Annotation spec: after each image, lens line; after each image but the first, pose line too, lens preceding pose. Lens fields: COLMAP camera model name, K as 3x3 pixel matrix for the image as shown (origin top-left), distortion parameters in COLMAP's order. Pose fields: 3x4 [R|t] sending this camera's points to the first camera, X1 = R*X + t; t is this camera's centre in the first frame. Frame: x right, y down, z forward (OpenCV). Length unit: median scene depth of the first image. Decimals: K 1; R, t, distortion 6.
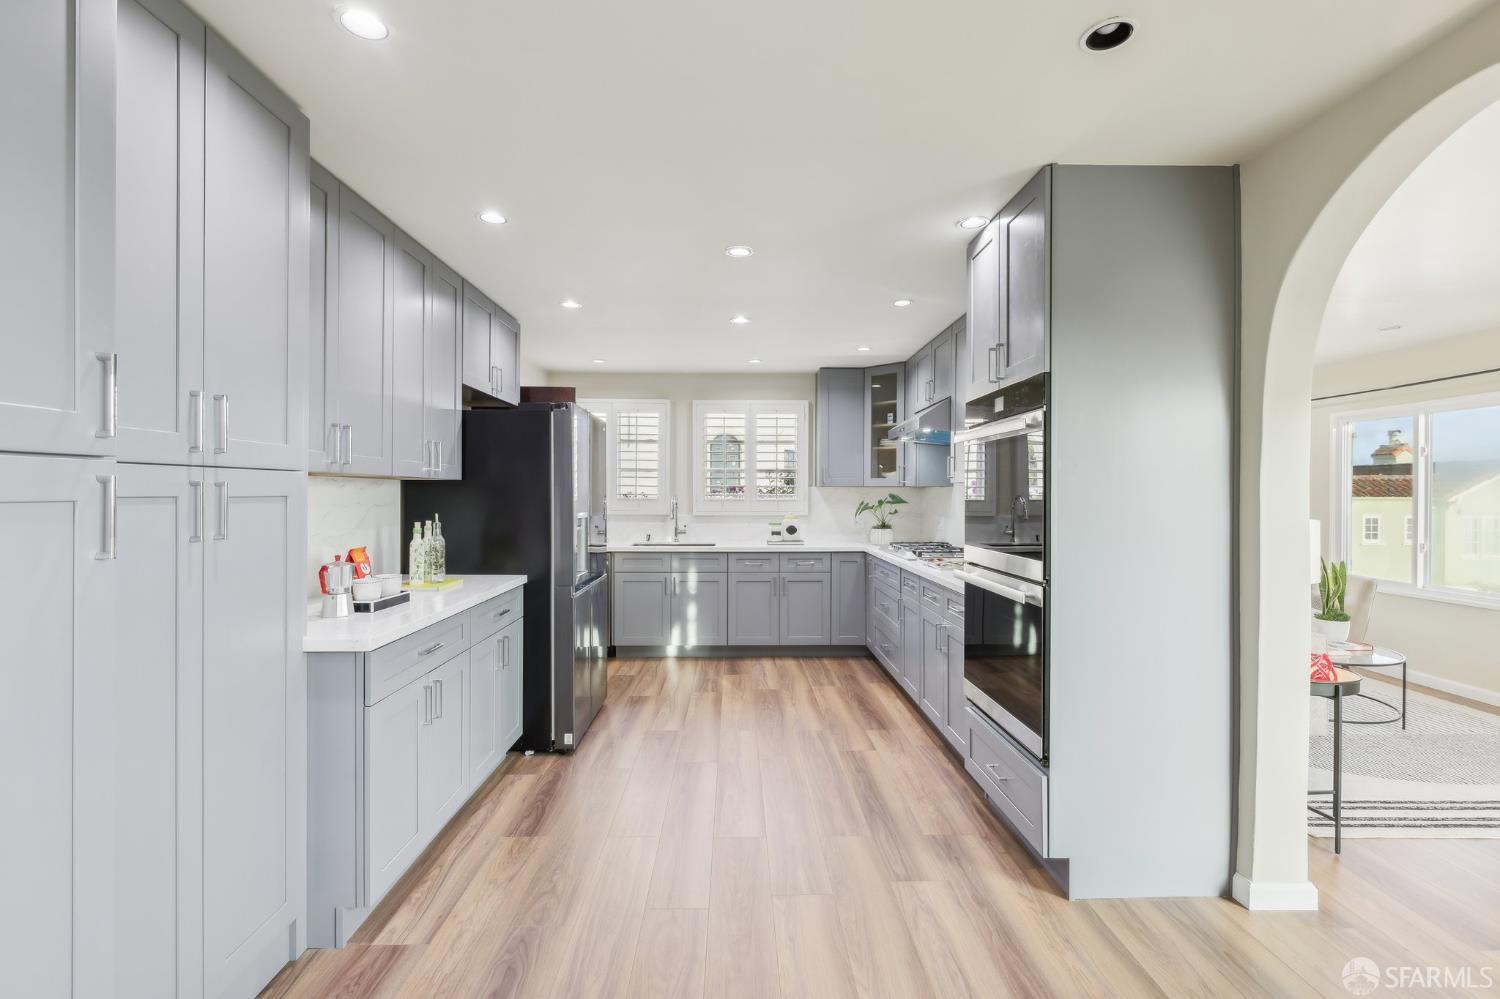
lens RADIAL K [[695.2, 0, 750.1], [0, 695.2, 496.2], [0, 0, 1]] dist [-0.004994, -0.000770]
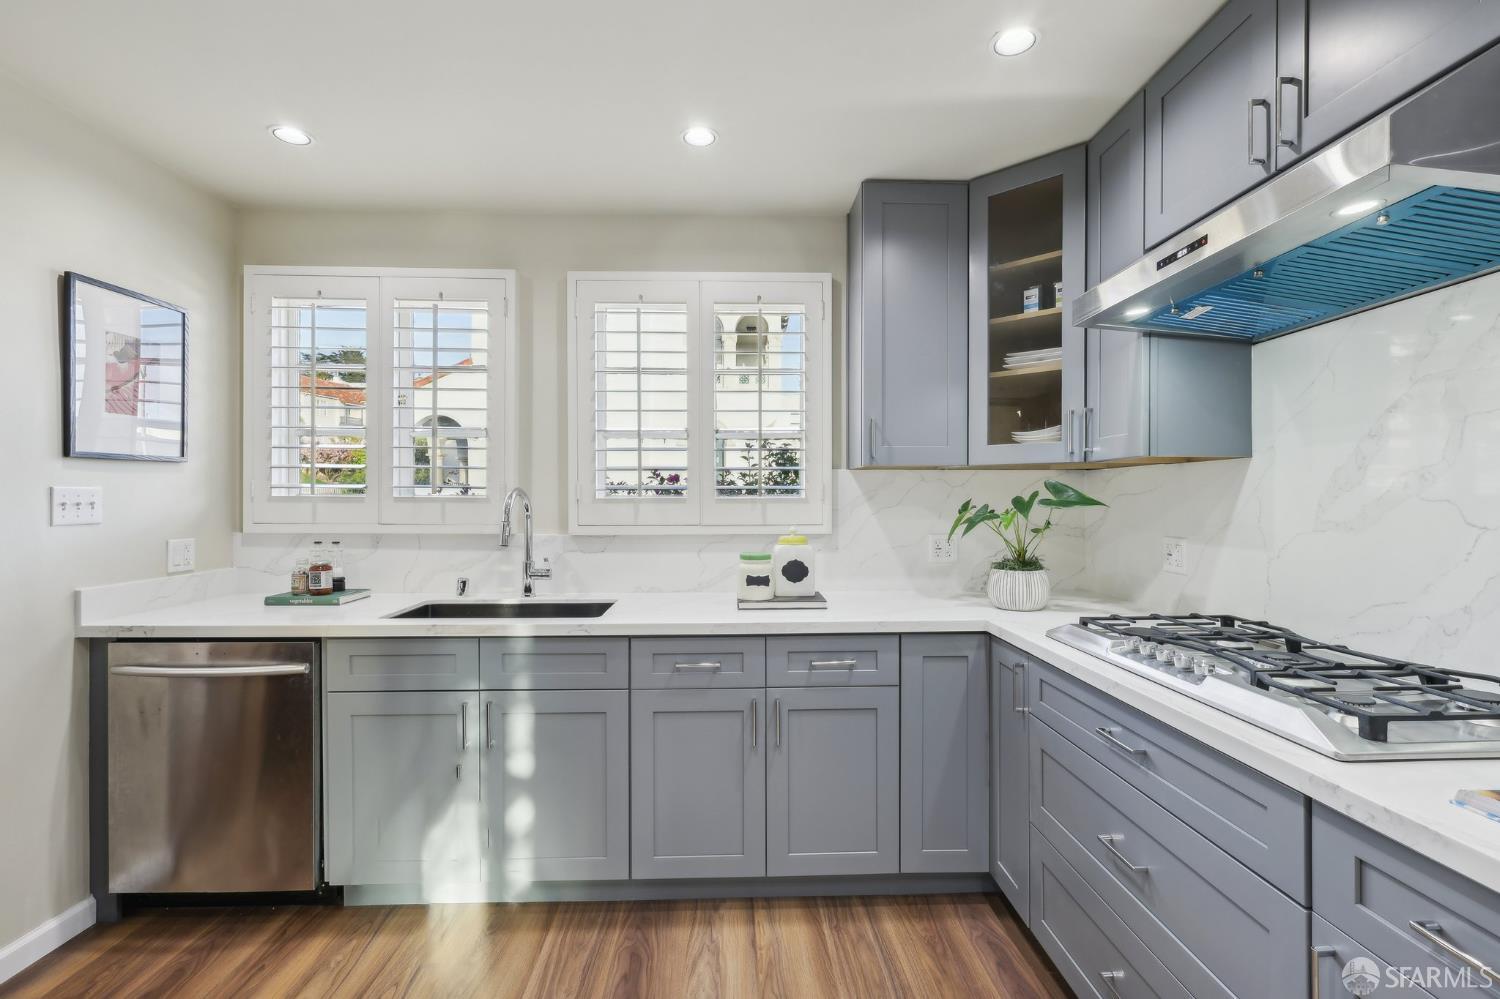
lens RADIAL K [[695.2, 0, 749.3], [0, 695.2, 496.5], [0, 0, 1]] dist [-0.004994, -0.000770]
pose [[0.999500, -0.002781, 0.031481, 0.020547], [0.002613, 0.999982, 0.005369, 0.001832], [-0.031495, -0.005285, 0.999490, 0.605251]]
